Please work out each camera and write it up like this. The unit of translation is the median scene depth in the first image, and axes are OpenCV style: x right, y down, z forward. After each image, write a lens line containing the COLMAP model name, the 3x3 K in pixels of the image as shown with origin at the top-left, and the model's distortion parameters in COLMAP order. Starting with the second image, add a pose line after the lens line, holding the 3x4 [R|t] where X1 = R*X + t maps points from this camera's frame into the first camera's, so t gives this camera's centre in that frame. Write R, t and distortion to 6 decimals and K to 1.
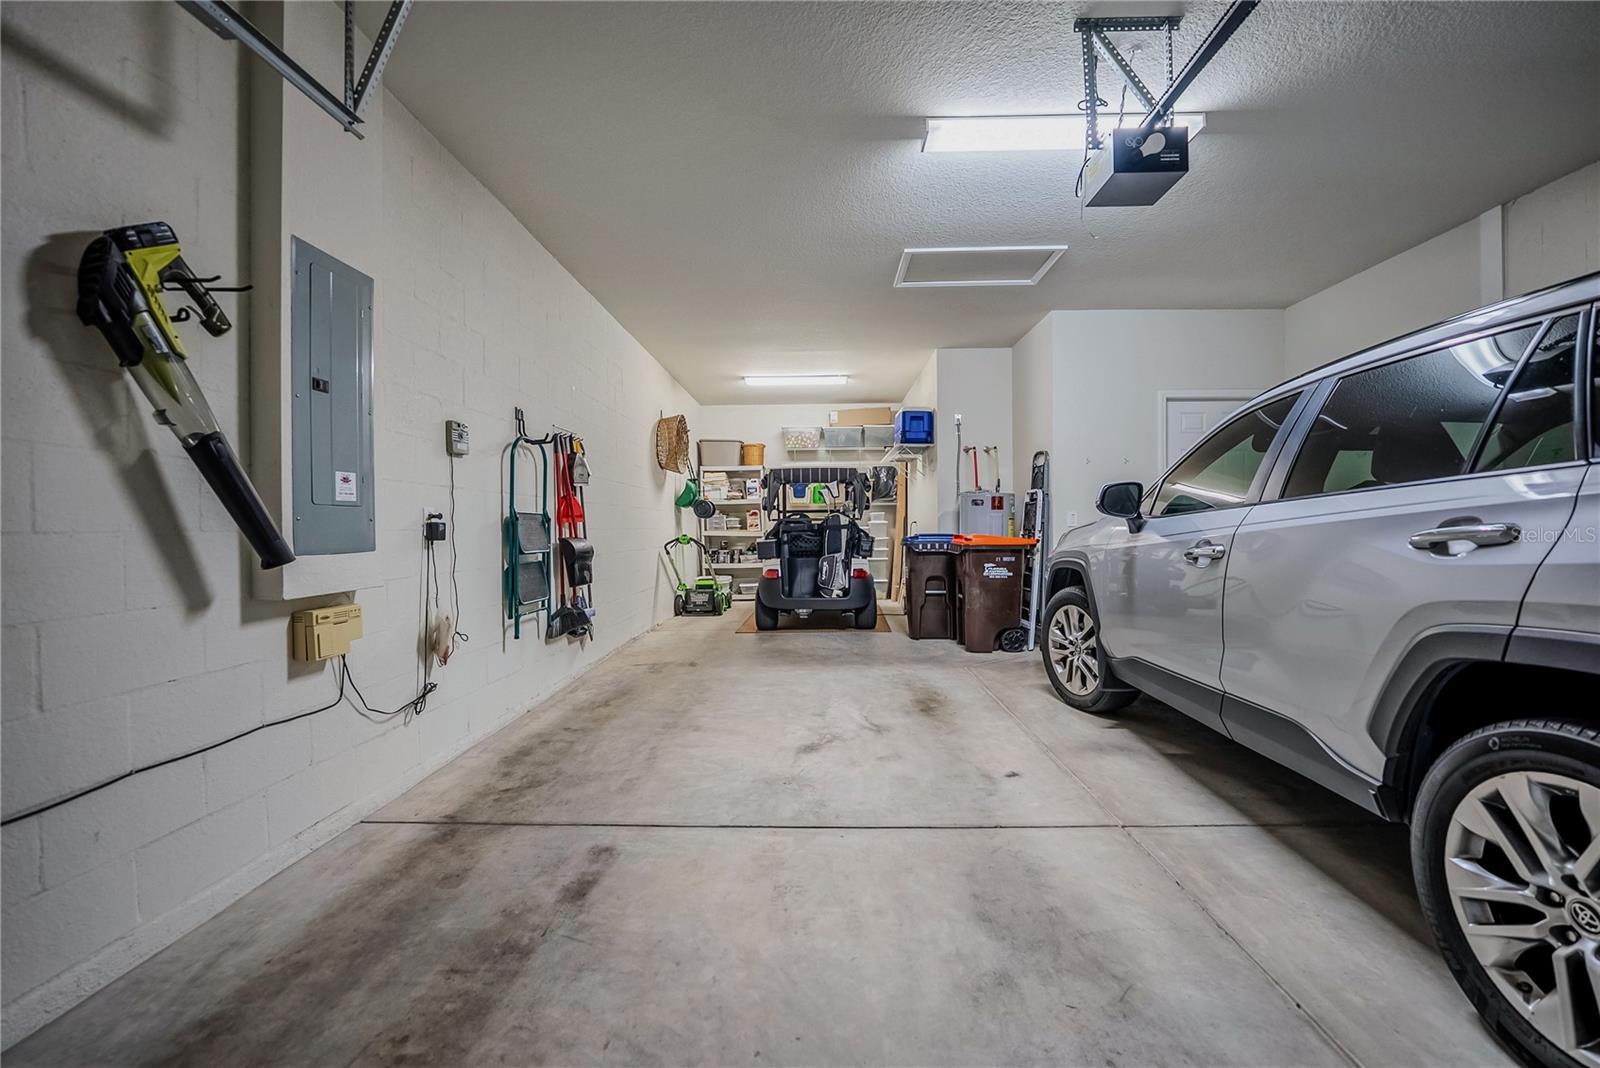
lens RADIAL K [[667.9, 0, 797.7], [0, 667.9, 518.3], [0, 0, 1]] dist [-0.031088, 0.004574]
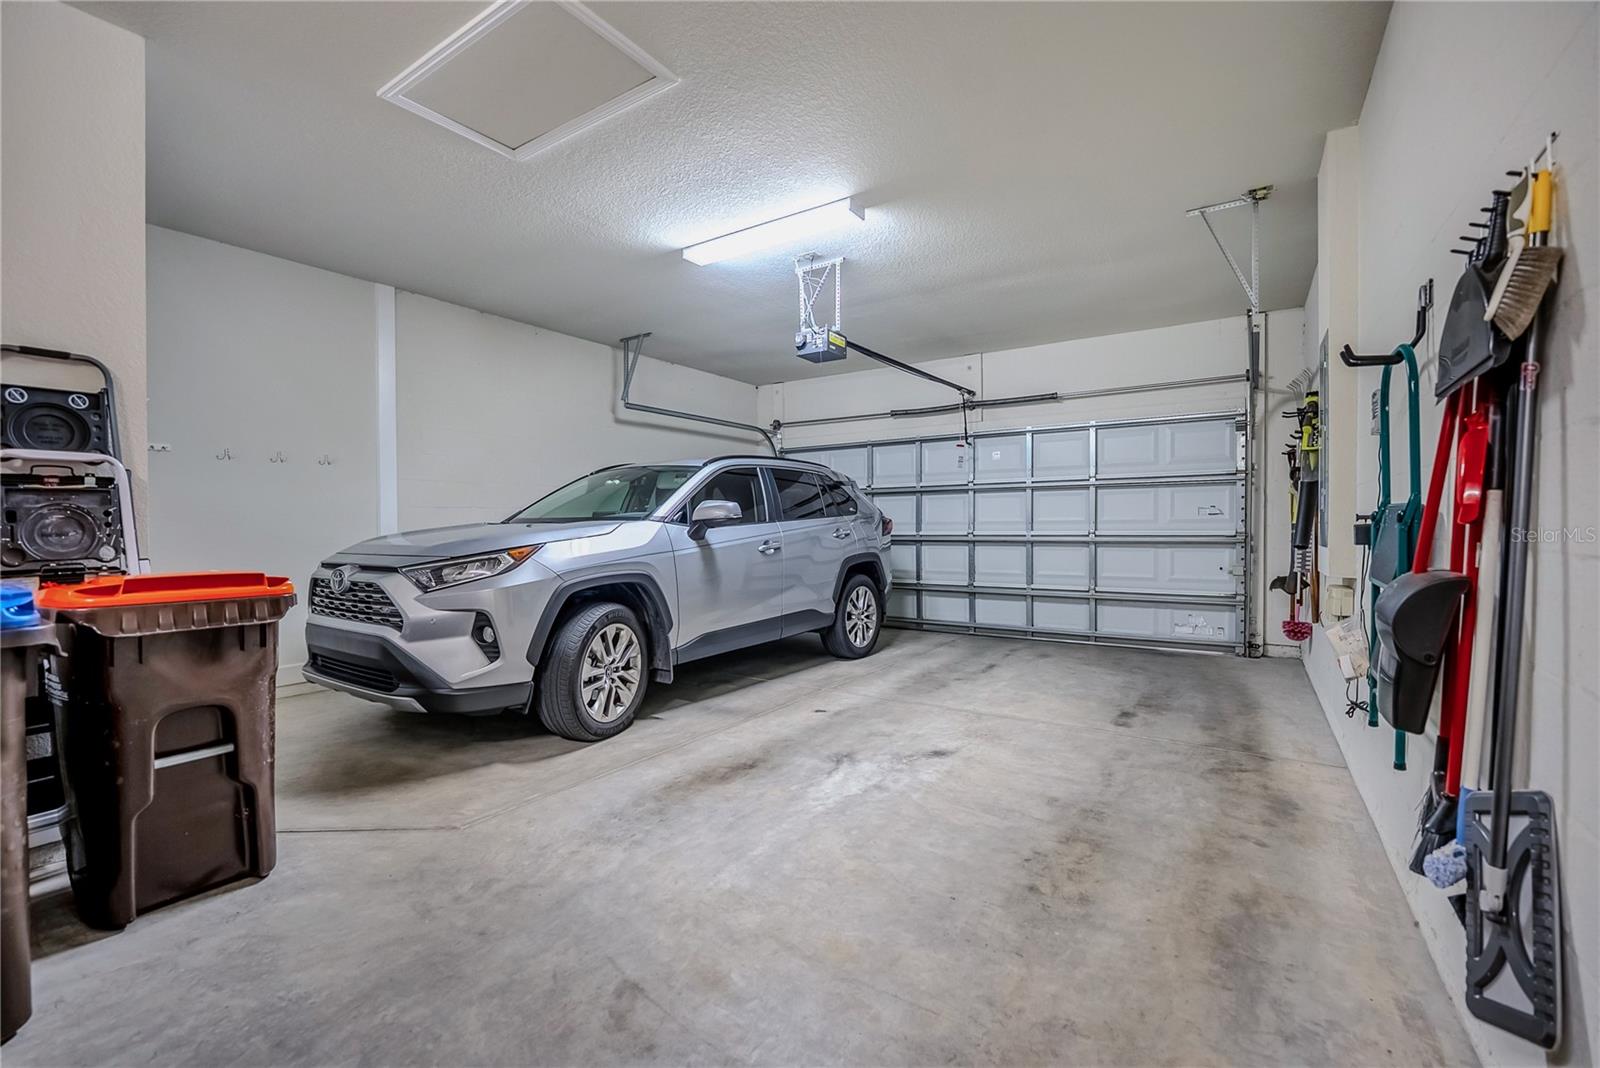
lens RADIAL K [[667.9, 0, 797.7], [0, 667.9, 518.3], [0, 0, 1]] dist [-0.031088, 0.004574]
pose [[-0.850252, 0.015296, 0.526153, -0.345314], [0.004336, 0.999747, -0.022057, 0.012545], [-0.526357, -0.016473, -0.850104, 2.031964]]
